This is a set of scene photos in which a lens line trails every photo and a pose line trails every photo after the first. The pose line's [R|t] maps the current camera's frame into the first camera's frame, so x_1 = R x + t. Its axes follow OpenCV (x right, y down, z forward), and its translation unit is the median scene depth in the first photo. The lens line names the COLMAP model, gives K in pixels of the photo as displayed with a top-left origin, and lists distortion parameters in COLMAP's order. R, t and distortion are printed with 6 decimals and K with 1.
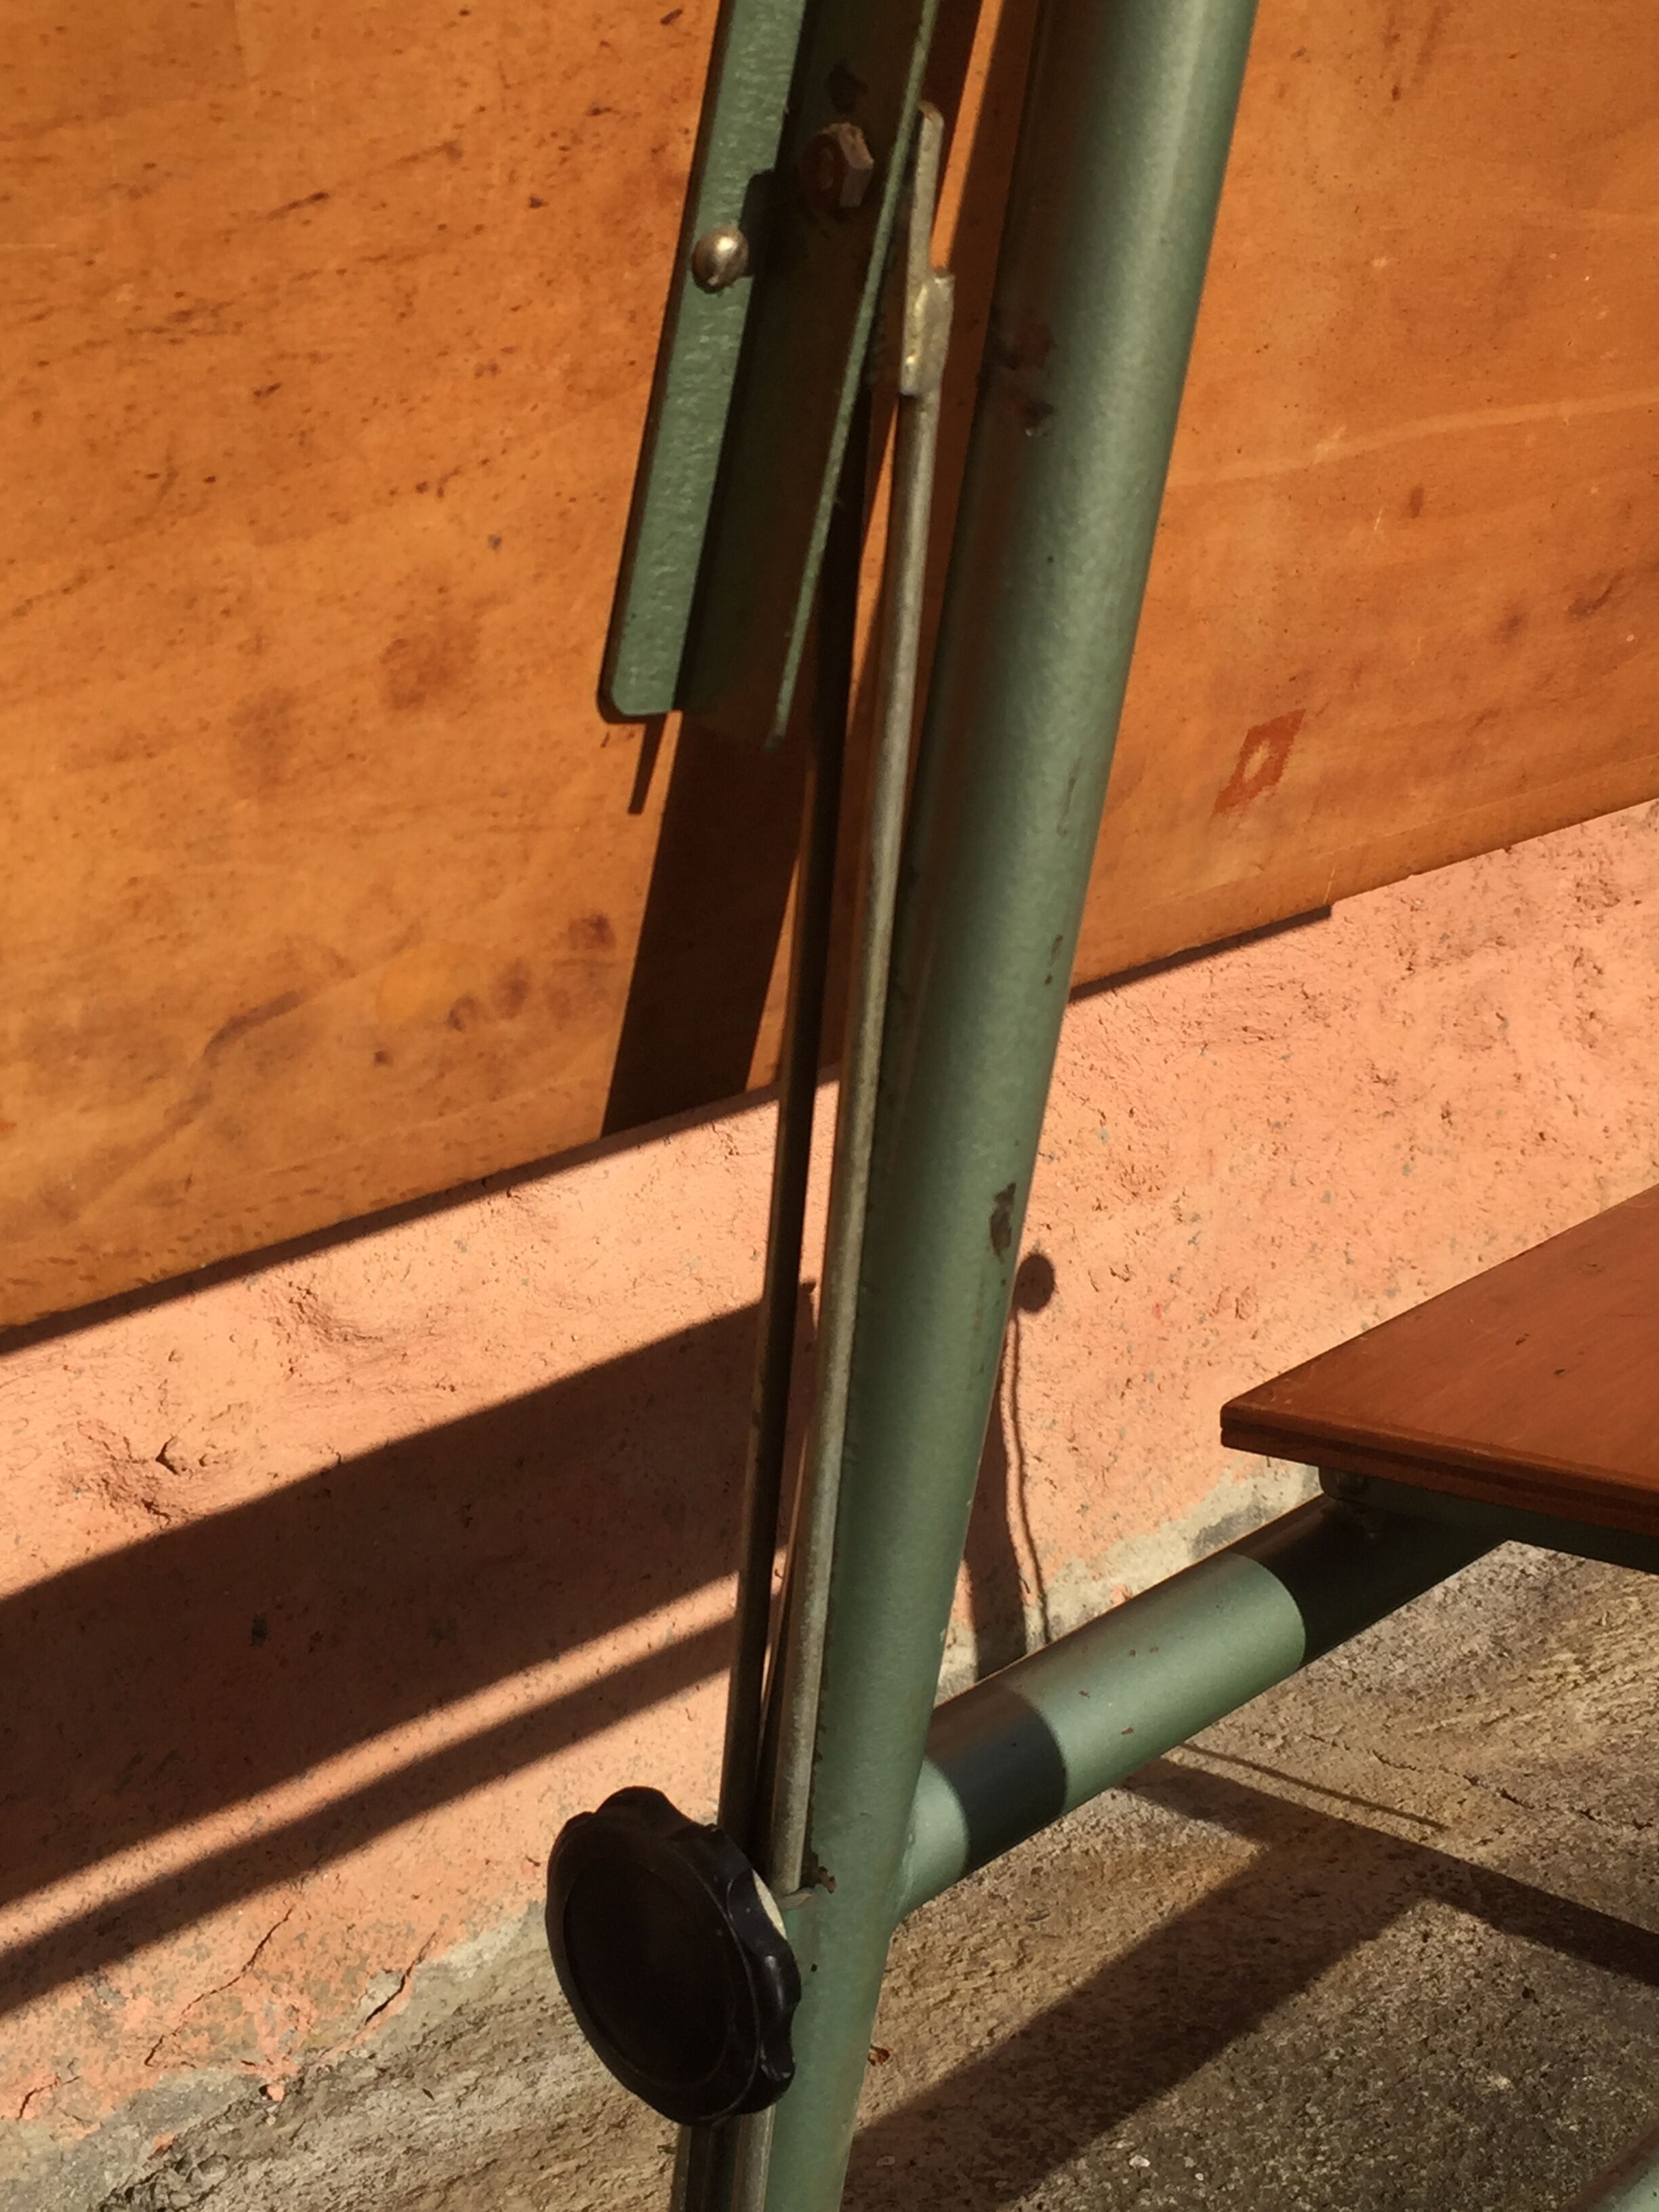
lens RADIAL K [[3040.5, 0, 833.6], [0, 3040.5, 1108.8], [0, 0, 1]] dist [0.050635, 0.000000]
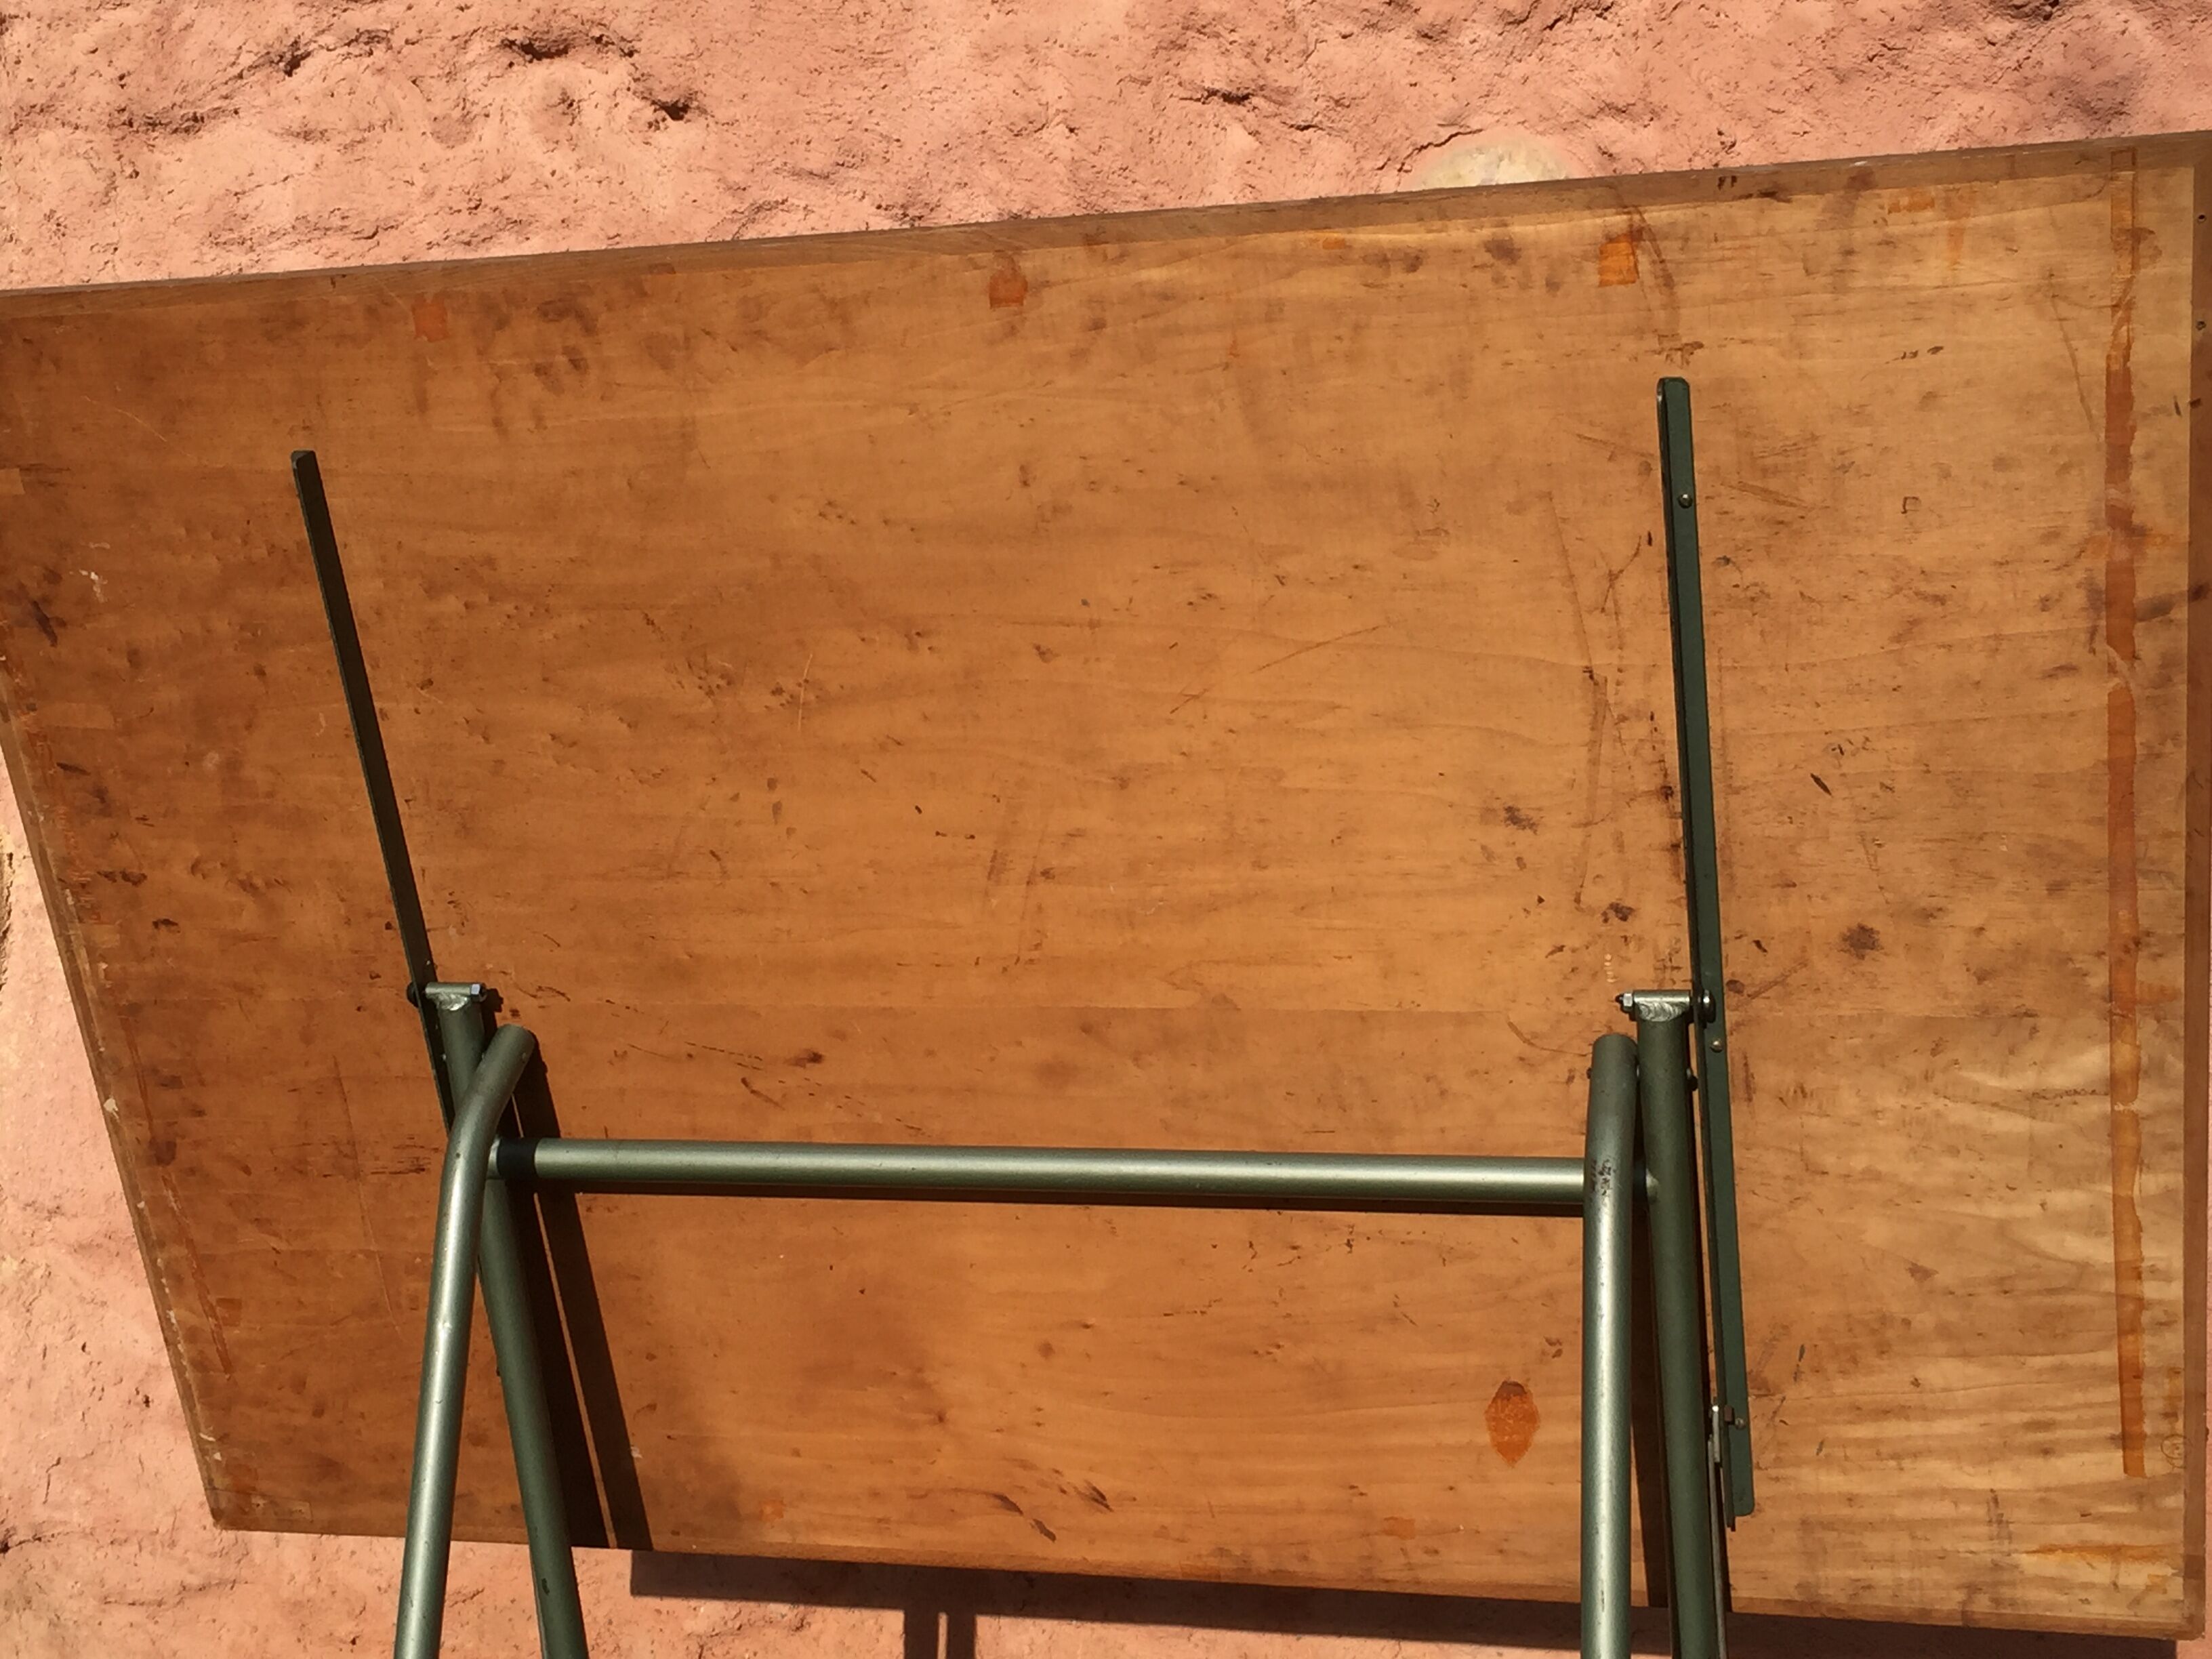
lens RADIAL K [[3040.5, 0, 1077.5], [0, 3040.5, 782.5], [0, 0, 1]] dist [0.050635, 0.000000]
pose [[0.442158, 0.083320, -0.893059, 1.307808], [-0.227508, 0.973532, -0.021812, -0.362386], [0.867604, 0.212823, 0.449410, -0.200998]]
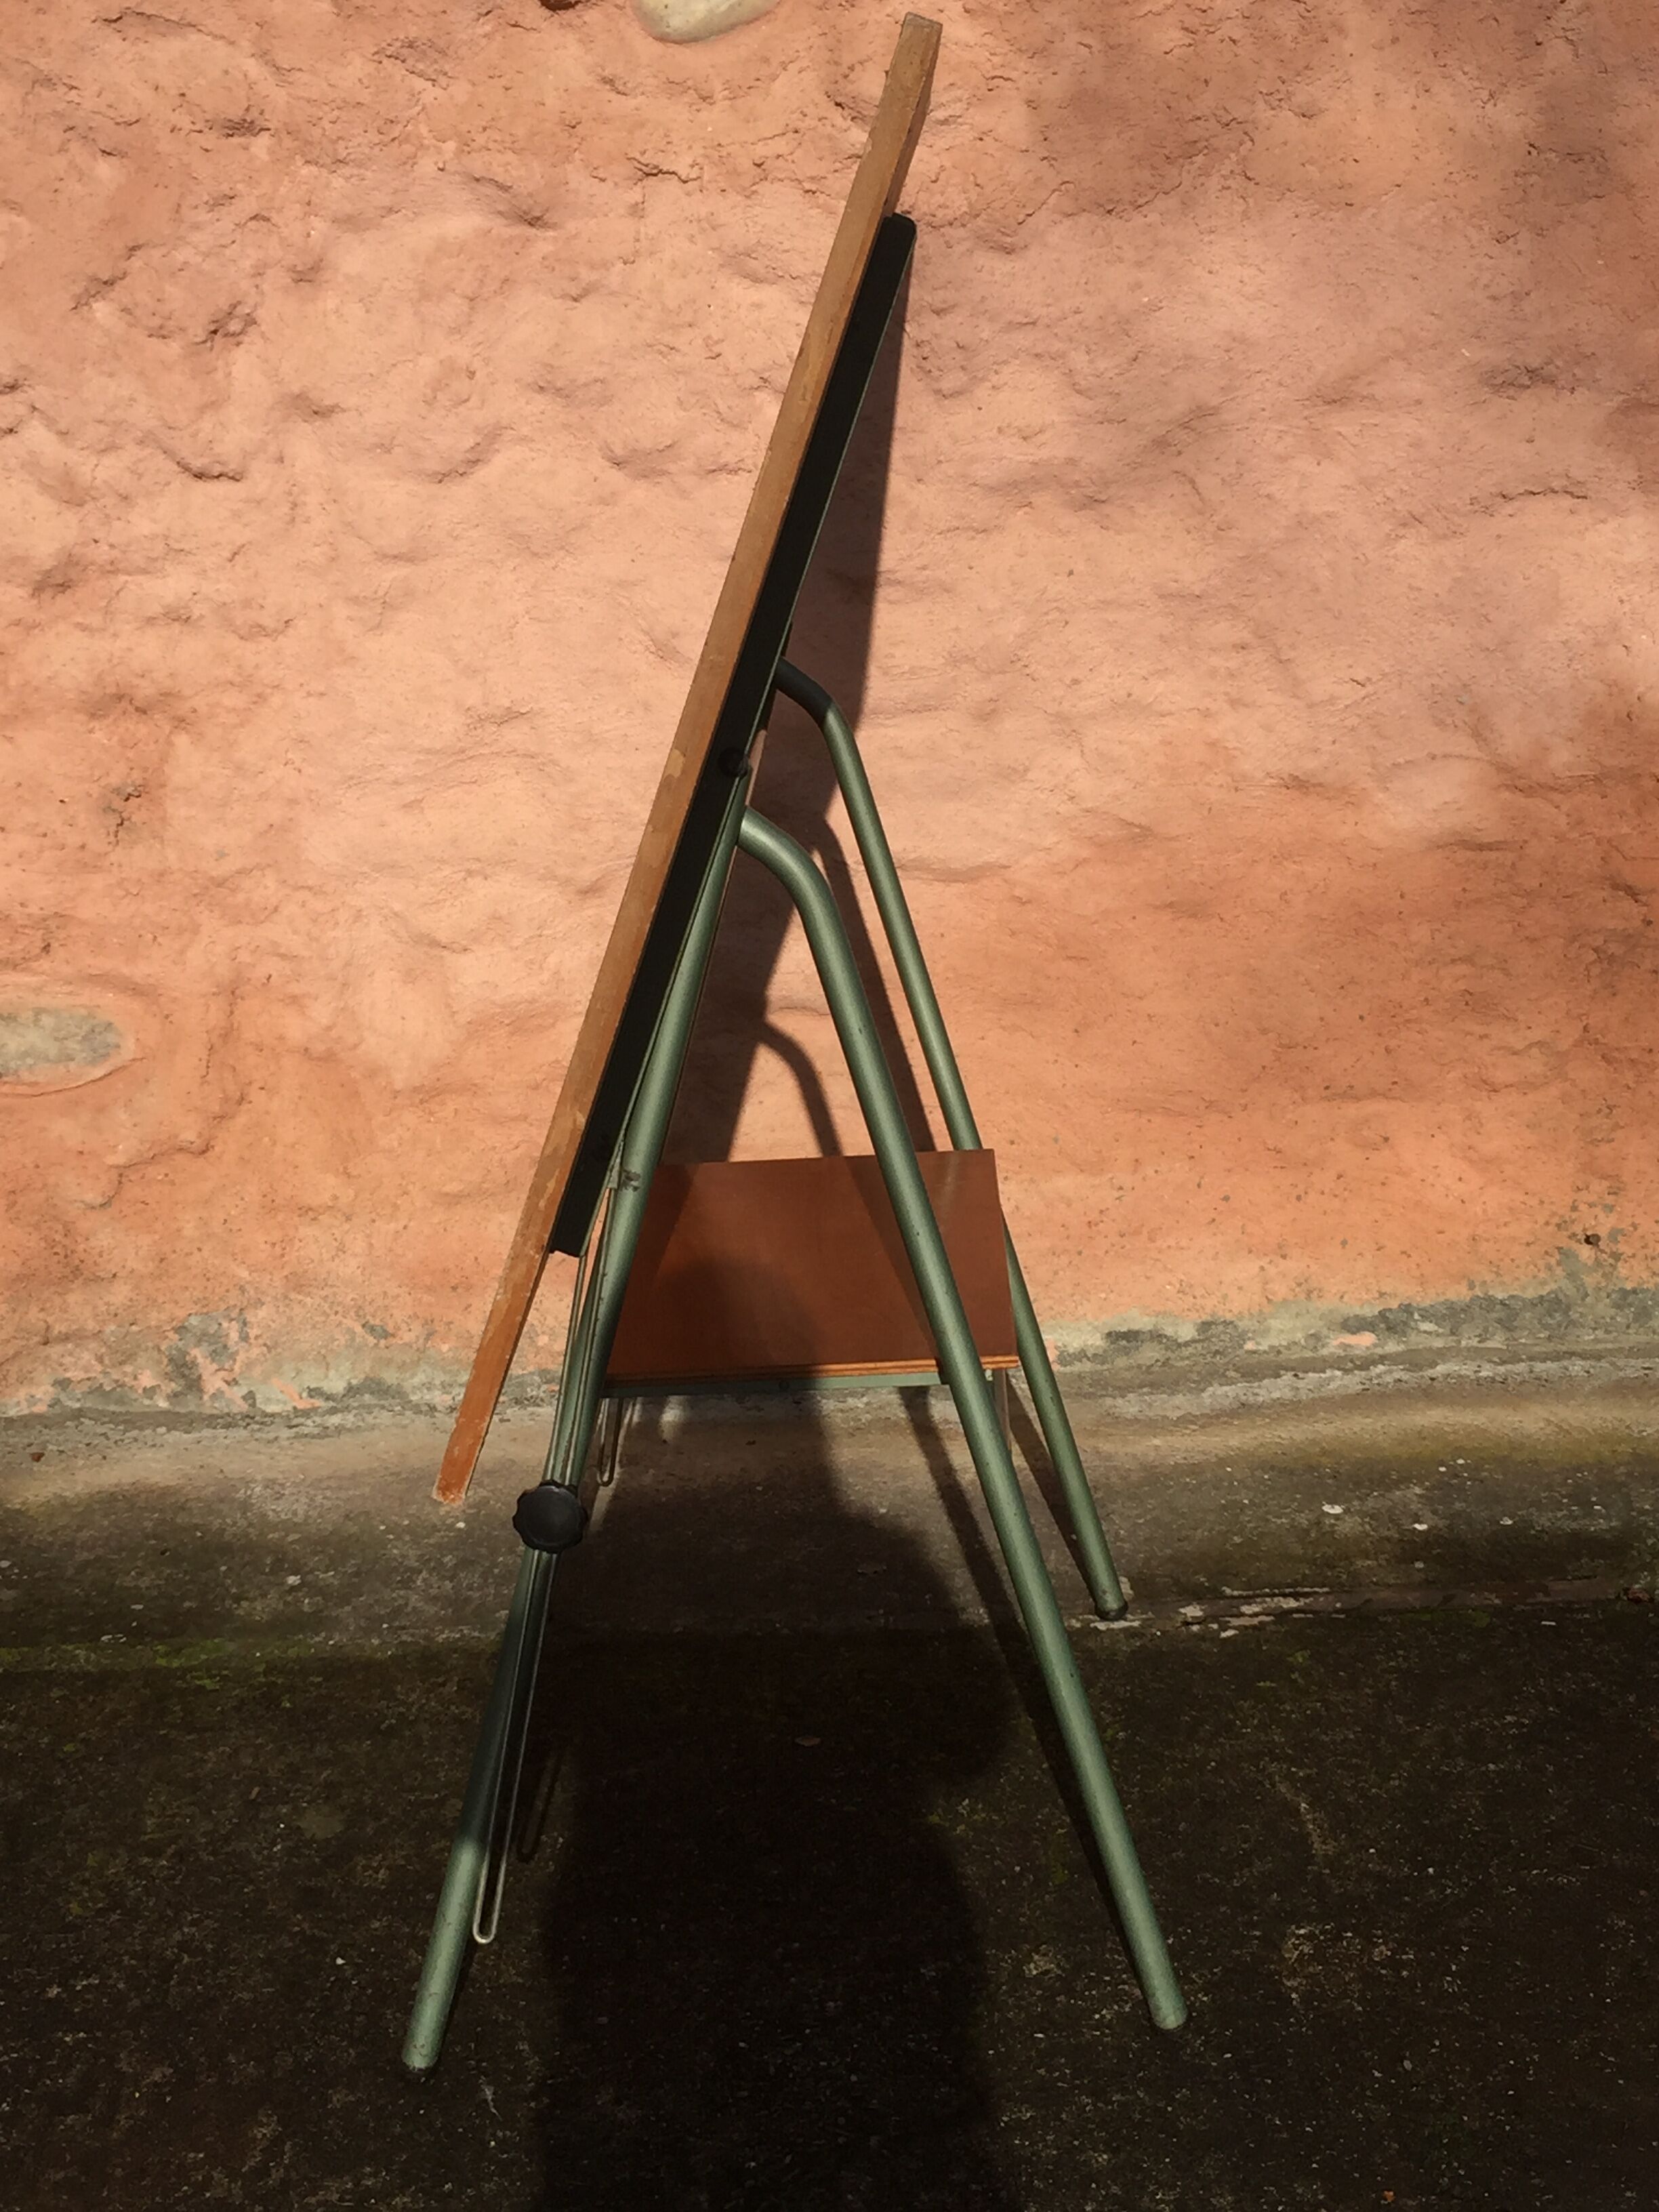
lens RADIAL K [[3040.5, 0, 831.0], [0, 3040.5, 1032.3], [0, 0, 1]] dist [0.050635, 0.000000]
pose [[0.713854, 0.212932, -0.667138, 1.498525], [-0.175187, 0.976661, 0.124268, -0.328743], [0.678028, 0.028165, 0.734496, -0.787115]]
